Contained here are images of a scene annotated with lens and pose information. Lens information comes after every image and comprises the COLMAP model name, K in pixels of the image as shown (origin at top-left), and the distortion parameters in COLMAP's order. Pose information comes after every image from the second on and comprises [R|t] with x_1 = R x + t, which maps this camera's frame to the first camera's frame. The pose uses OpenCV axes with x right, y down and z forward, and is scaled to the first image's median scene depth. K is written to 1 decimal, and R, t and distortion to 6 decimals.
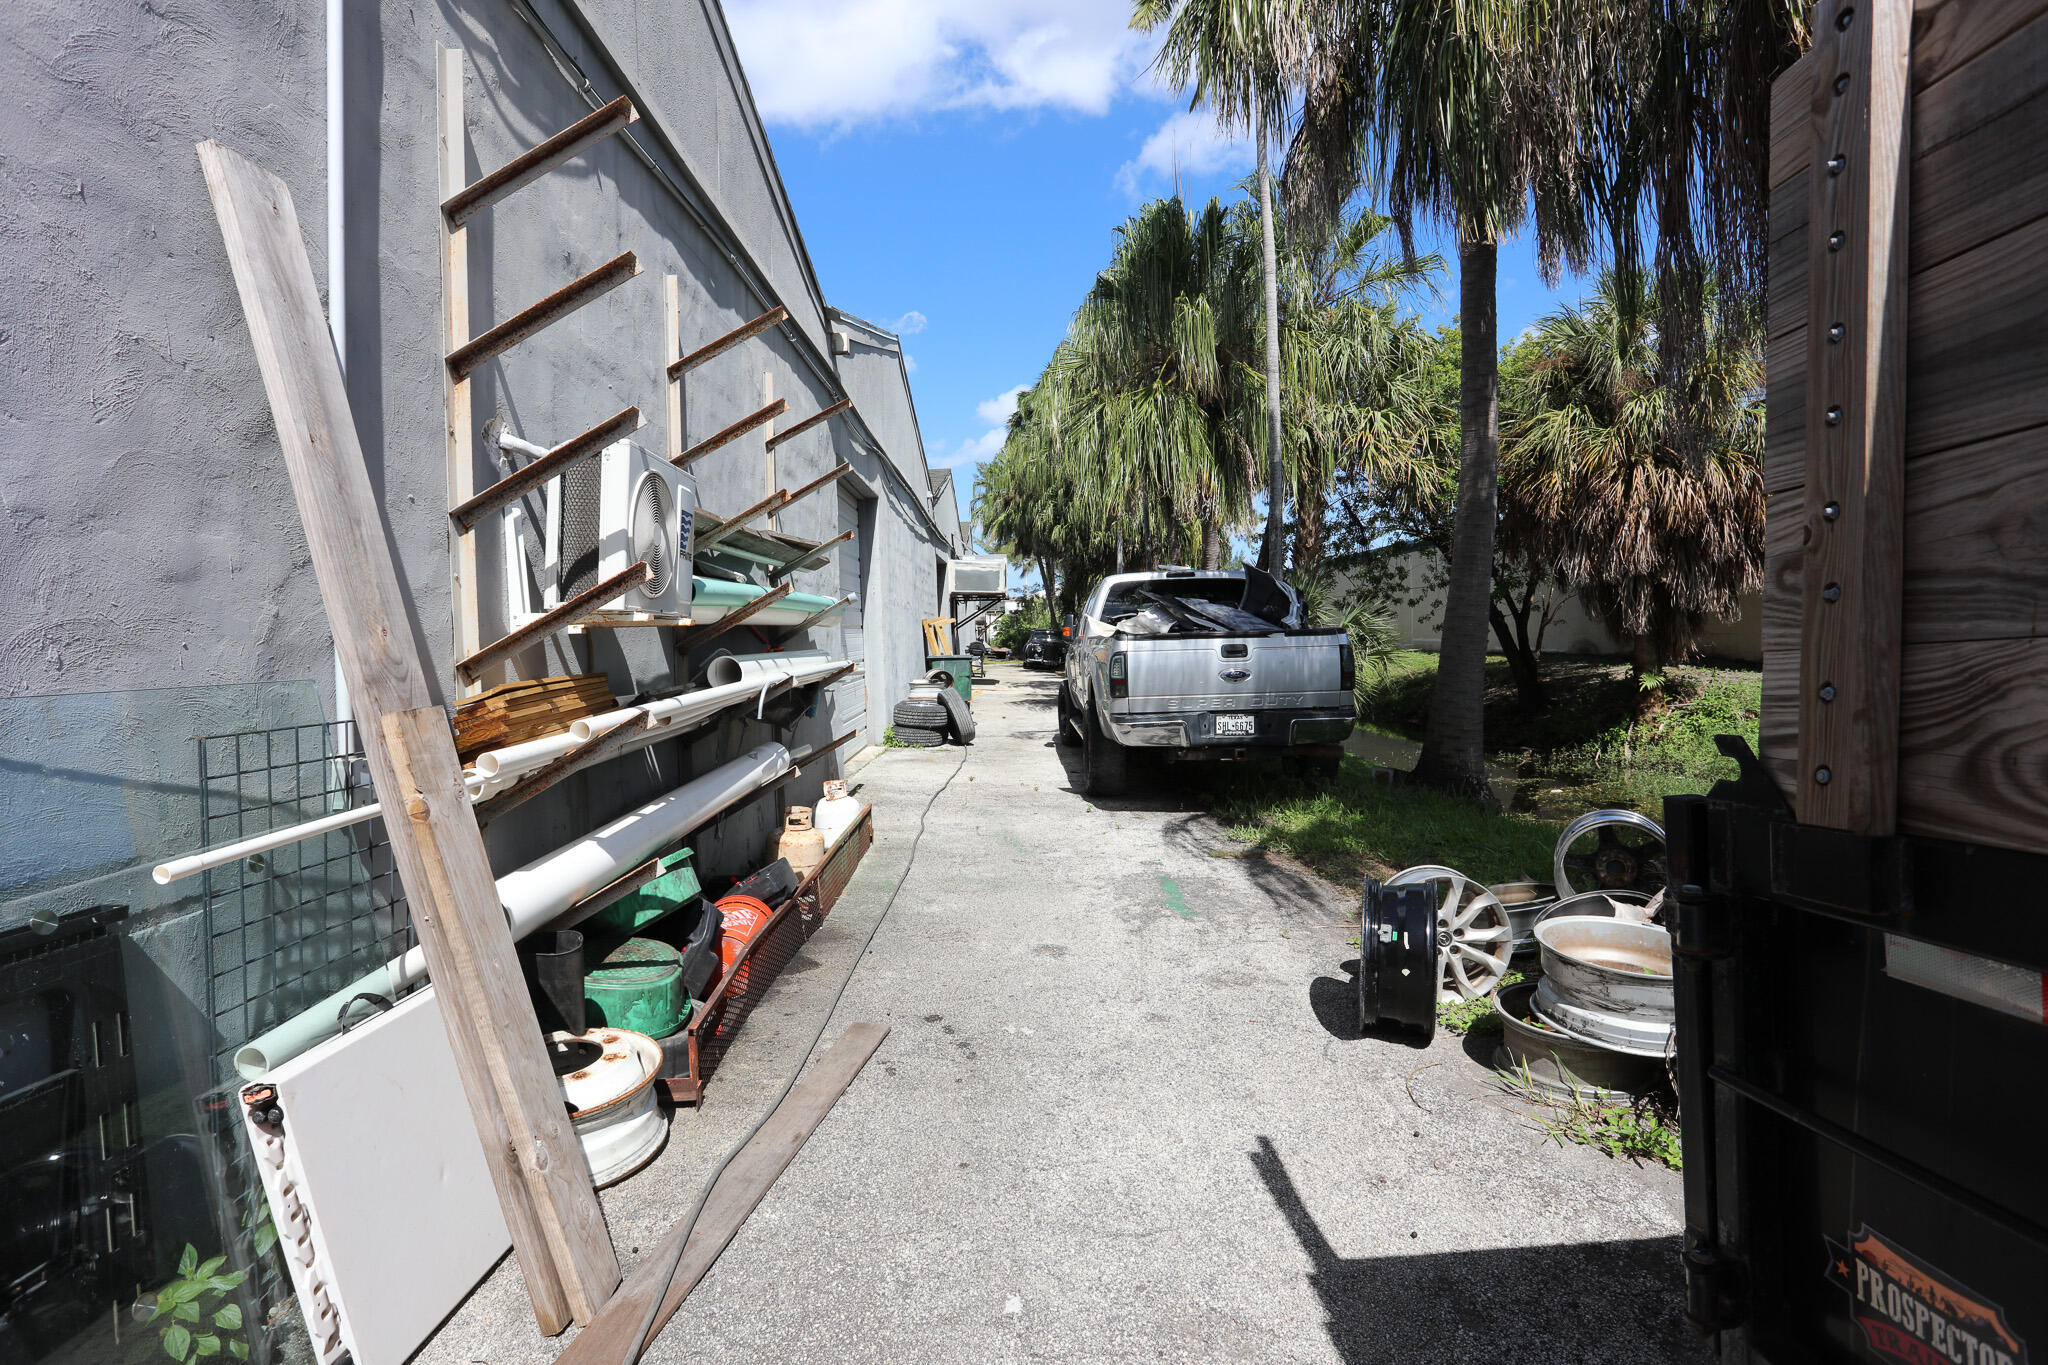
lens RADIAL K [[1022.5, 0, 1014.9], [0, 1022.5, 640.2], [0, 0, 1]] dist [-0.068817, 0.037029]
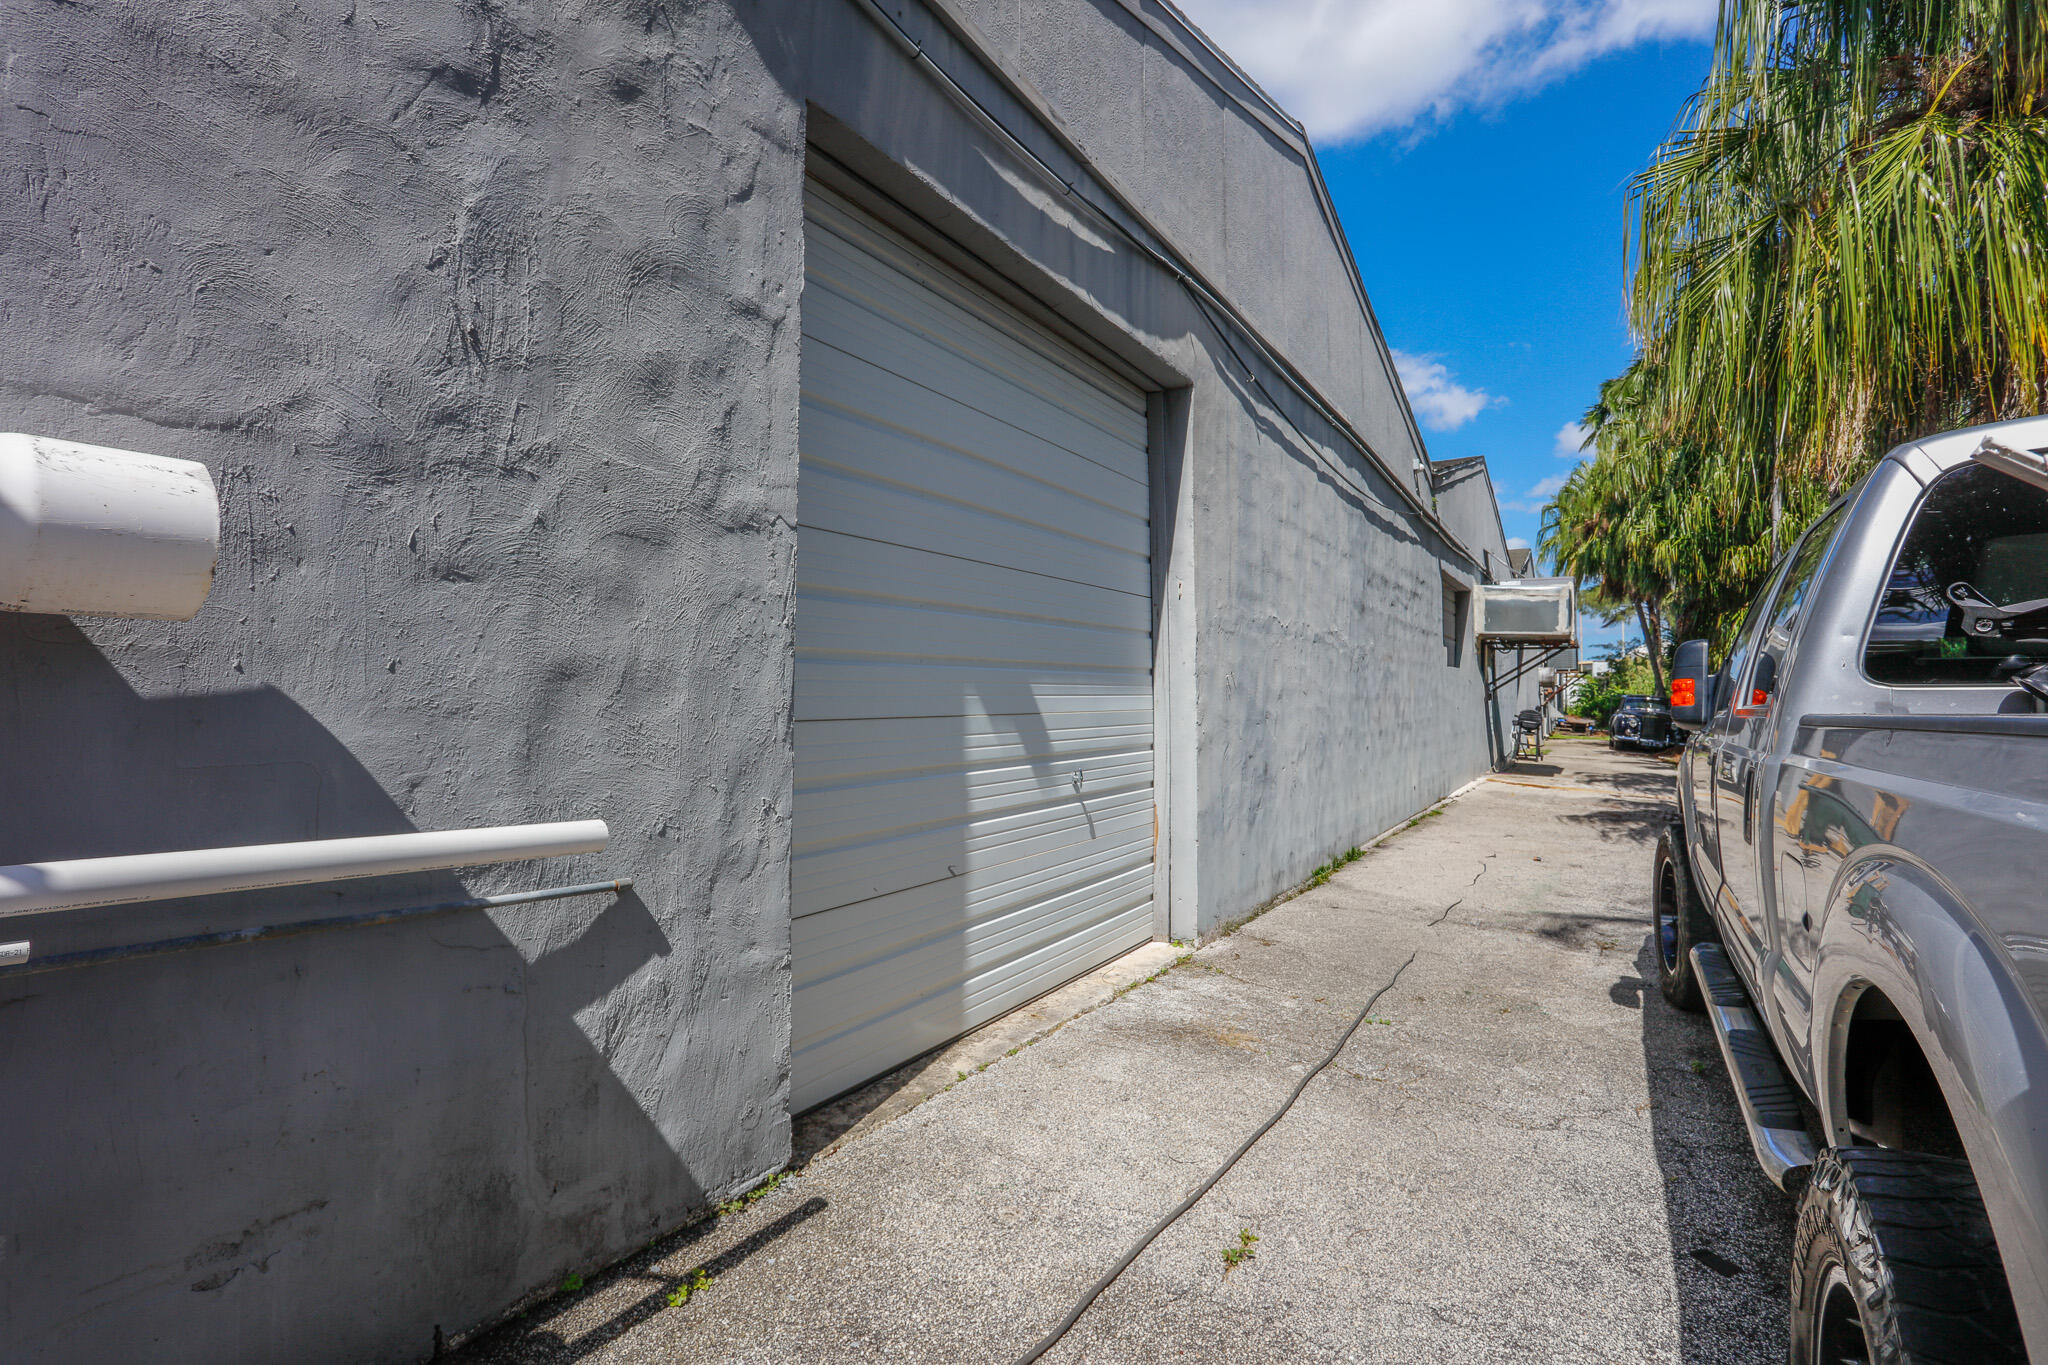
lens RADIAL K [[1022.5, 0, 1014.9], [0, 1022.5, 640.2], [0, 0, 1]] dist [-0.068817, 0.037029]
pose [[0.859903, 0.001487, -0.510455, 0.010115], [-0.030926, 0.998311, -0.049189, -0.001099], [0.509520, 0.058084, 0.858496, 0.219176]]
